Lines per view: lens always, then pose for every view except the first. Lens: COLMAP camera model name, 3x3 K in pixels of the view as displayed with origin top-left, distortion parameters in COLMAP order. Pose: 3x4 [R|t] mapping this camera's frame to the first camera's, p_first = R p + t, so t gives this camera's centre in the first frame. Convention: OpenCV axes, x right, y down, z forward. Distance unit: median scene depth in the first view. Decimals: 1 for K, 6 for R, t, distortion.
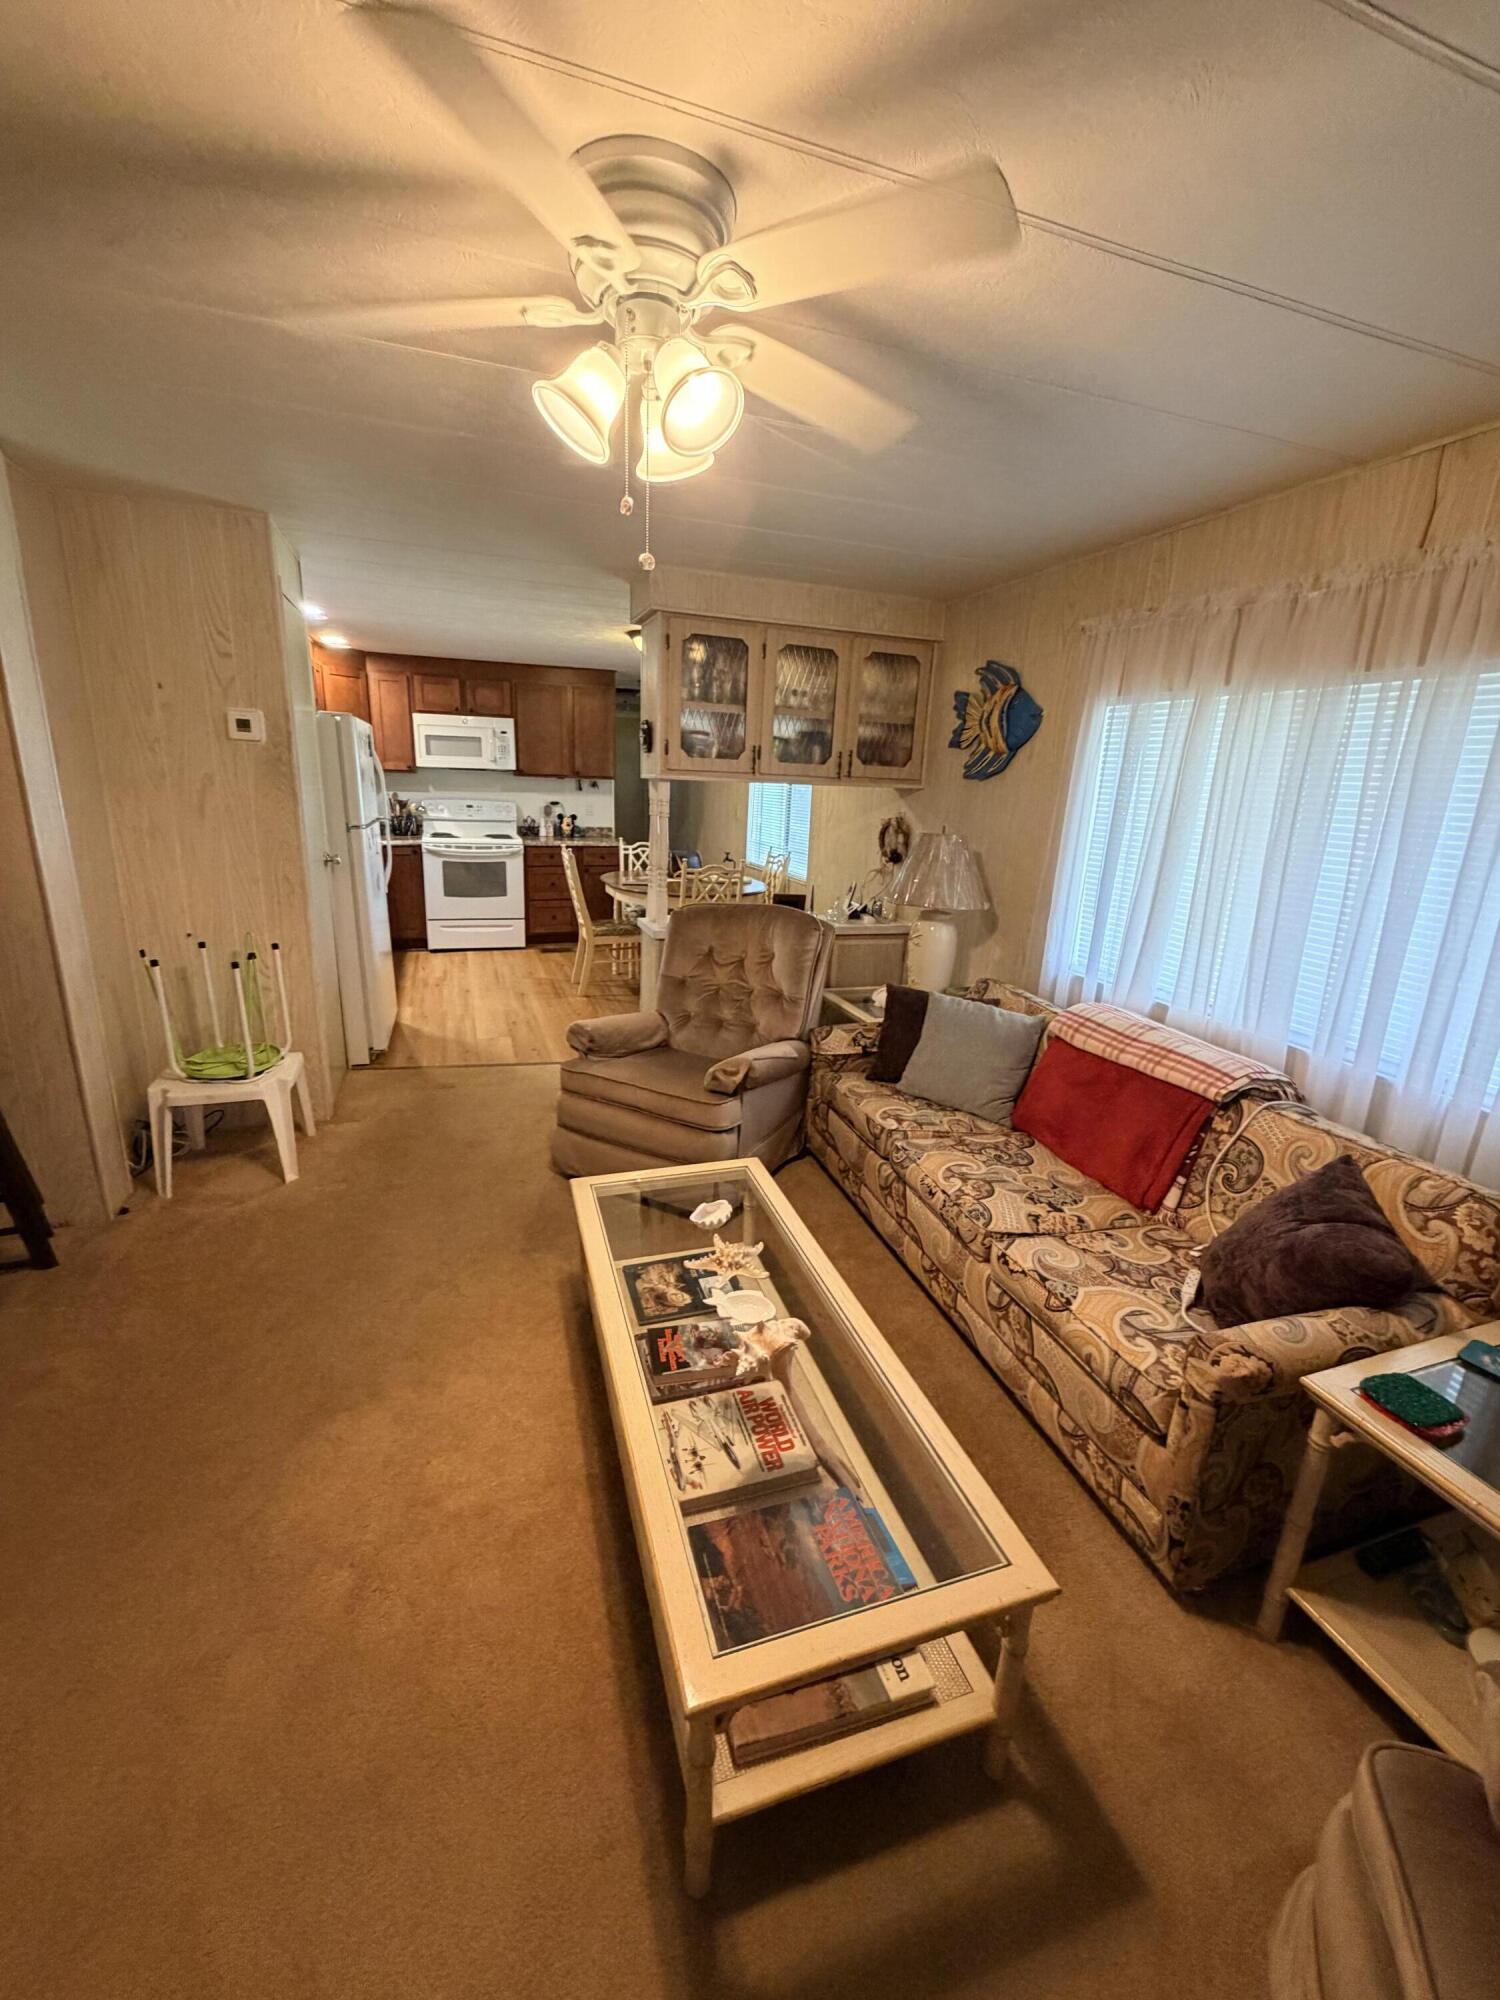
lens RADIAL K [[804.6, 0, 746.6], [0, 804.6, 995.8], [0, 0, 1]] dist [0.001872, -0.000121]
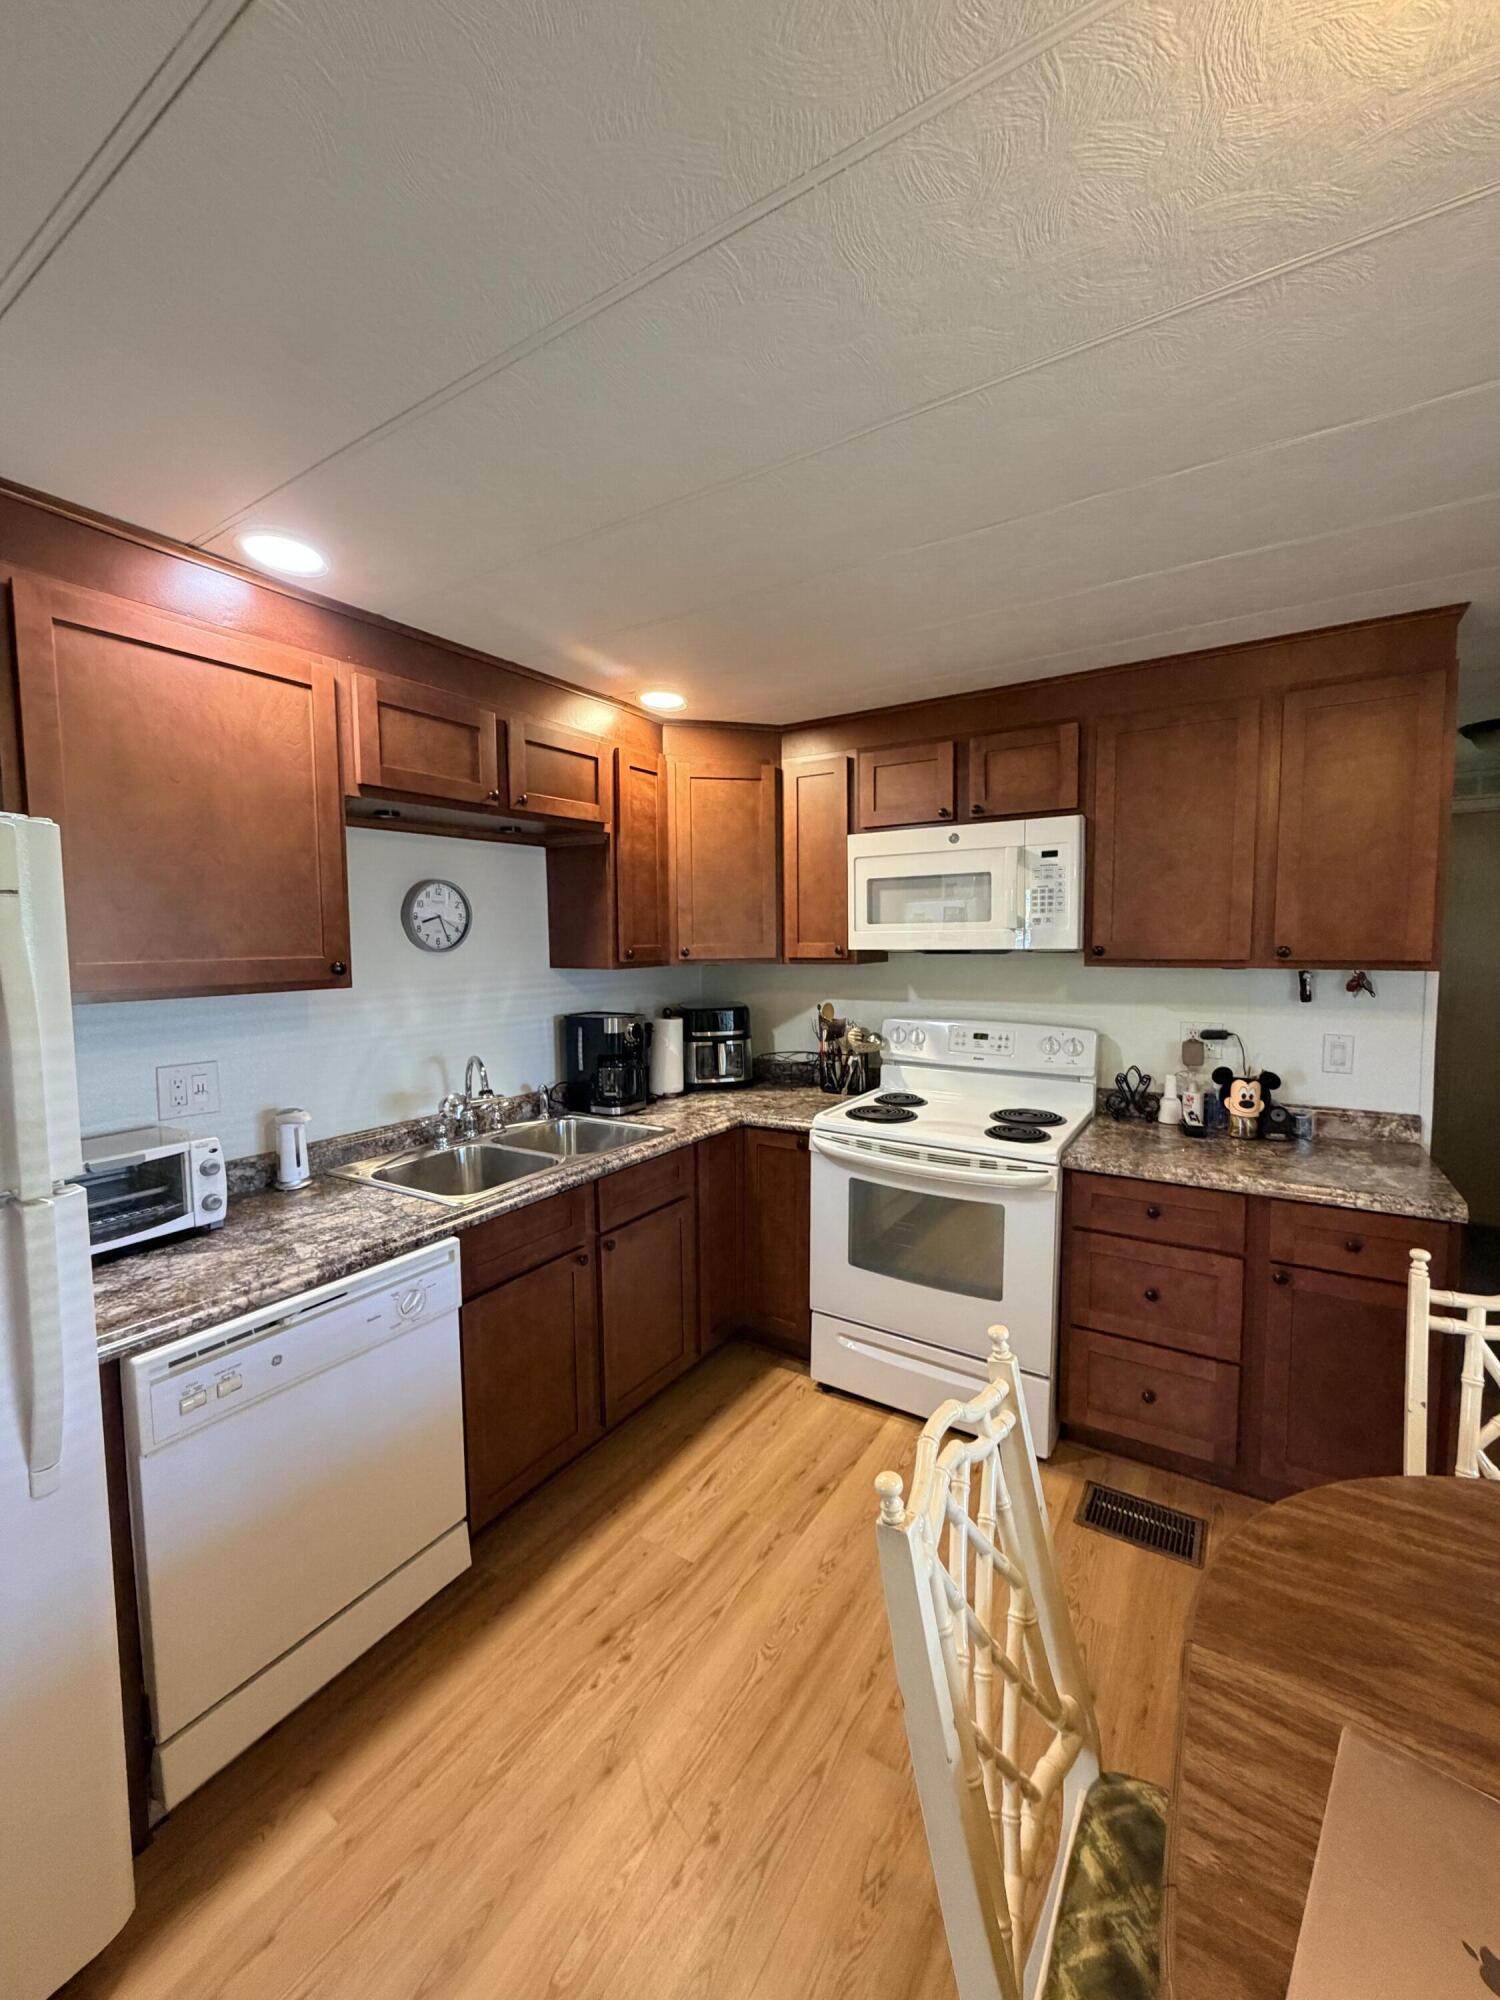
lens RADIAL K [[804.6, 0, 744.9], [0, 804.6, 985.9], [0, 0, 1]] dist [0.001872, -0.000121]
pose [[0.614850, 0.004450, -0.788632, -0.233575], [-0.182249, 0.973718, -0.136595, -0.477309], [0.767297, 0.227713, 0.599501, 1.704053]]
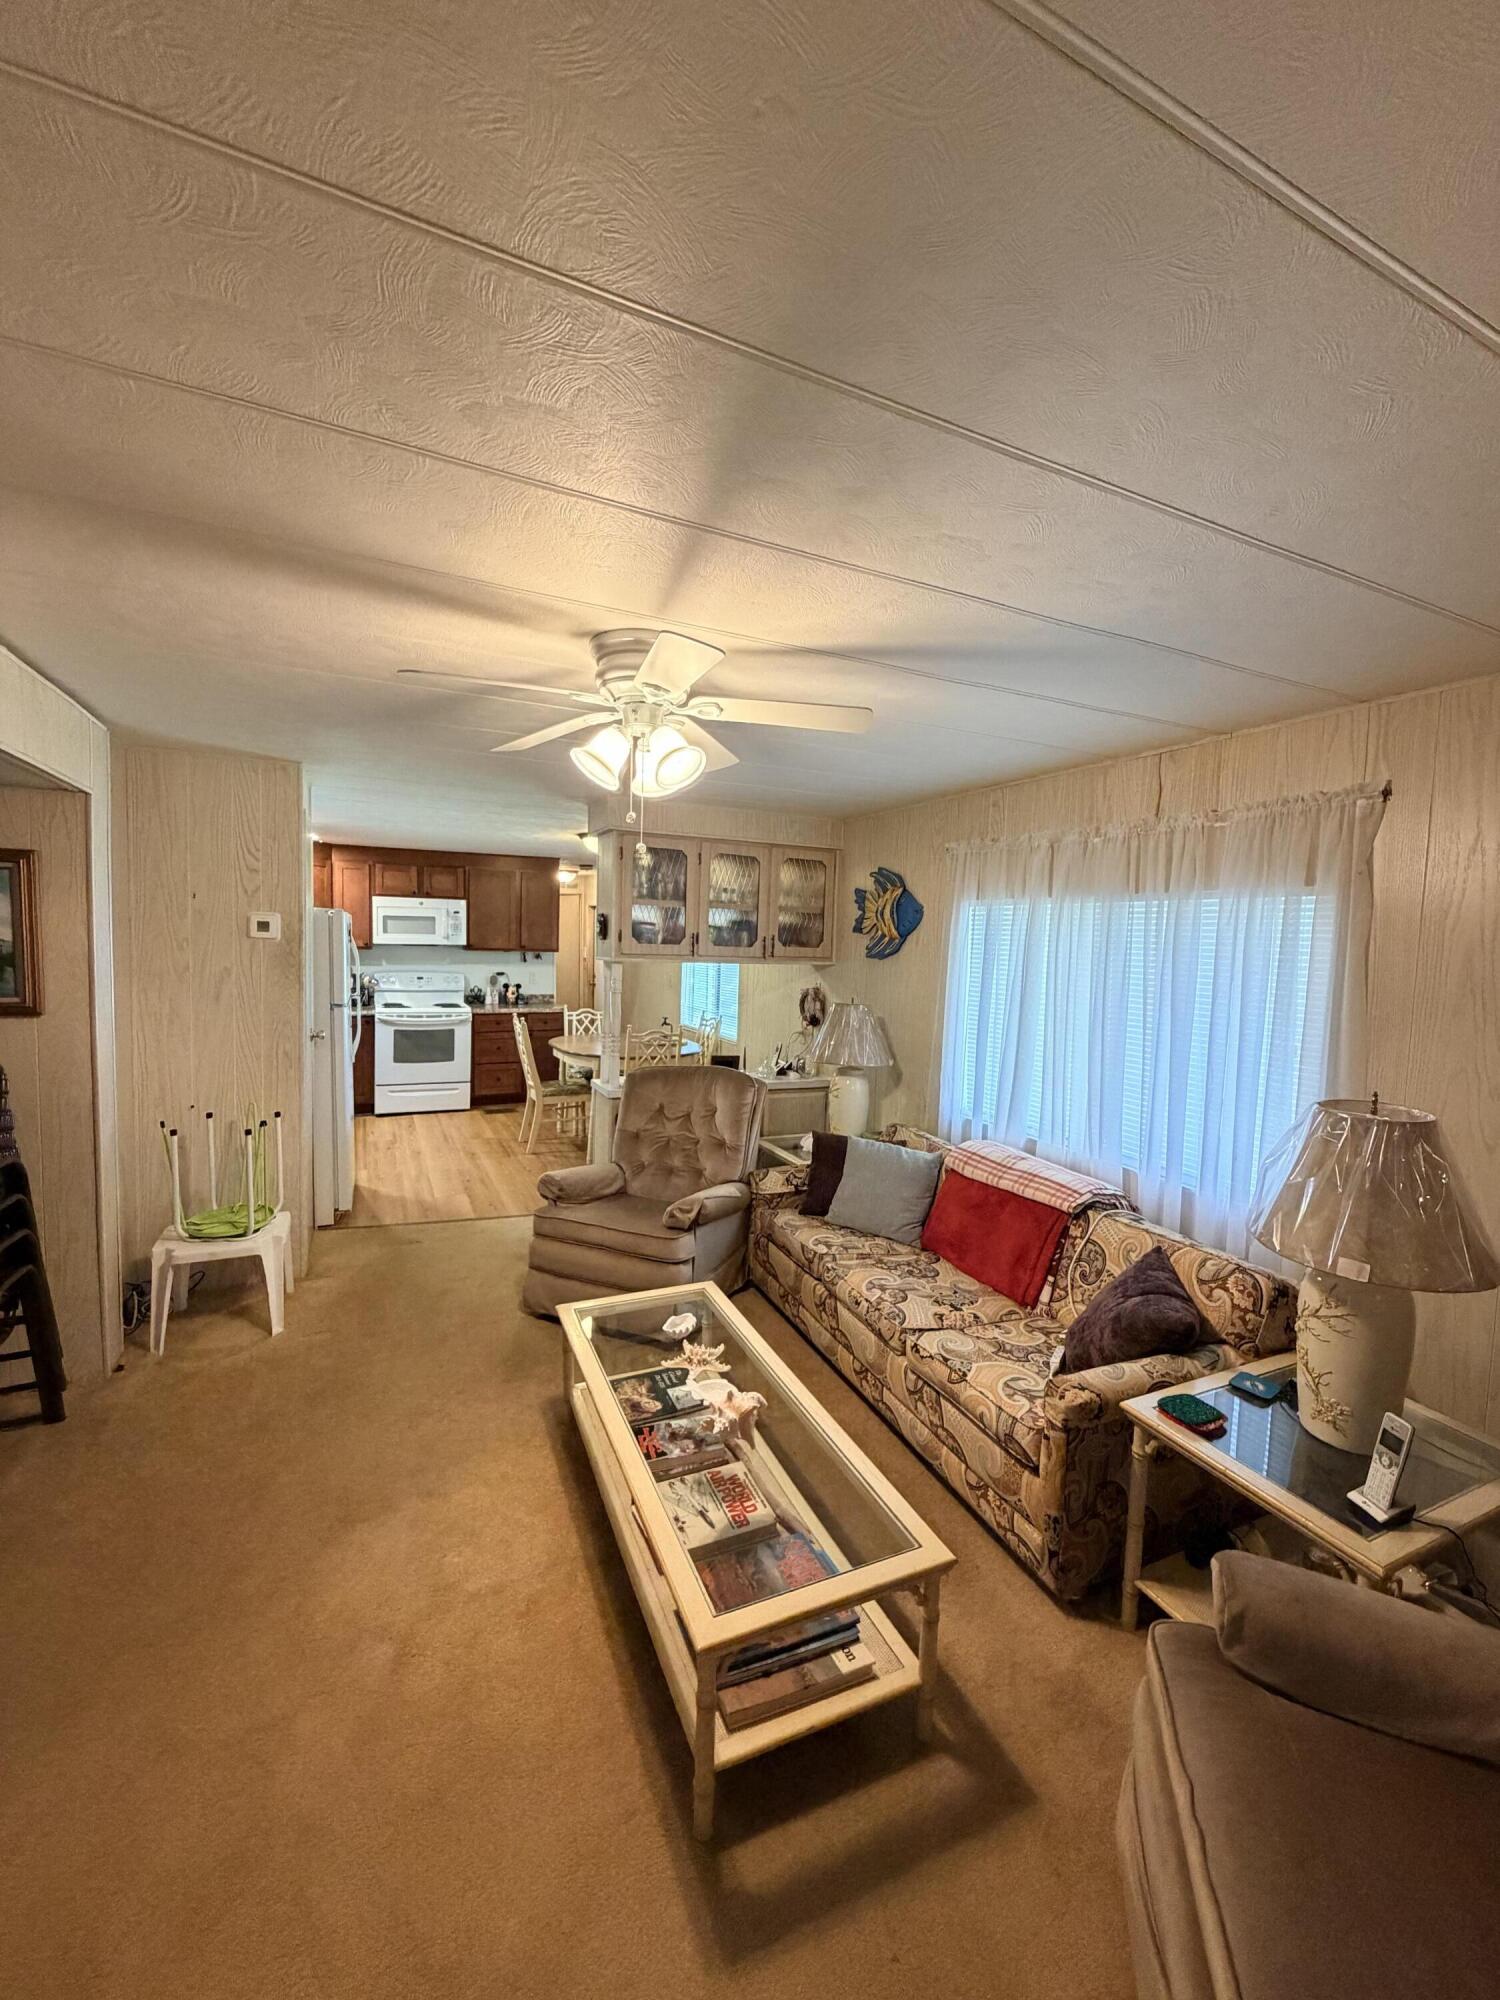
lens RADIAL K [[804.6, 0, 750.0], [0, 804.6, 993.4], [0, 0, 1]] dist [0.001872, -0.000121]
pose [[0.994827, -0.016074, 0.100301, -0.039051], [0.035094, 0.980988, -0.190867, 0.011822], [-0.095326, 0.193400, 0.976478, -0.222586]]
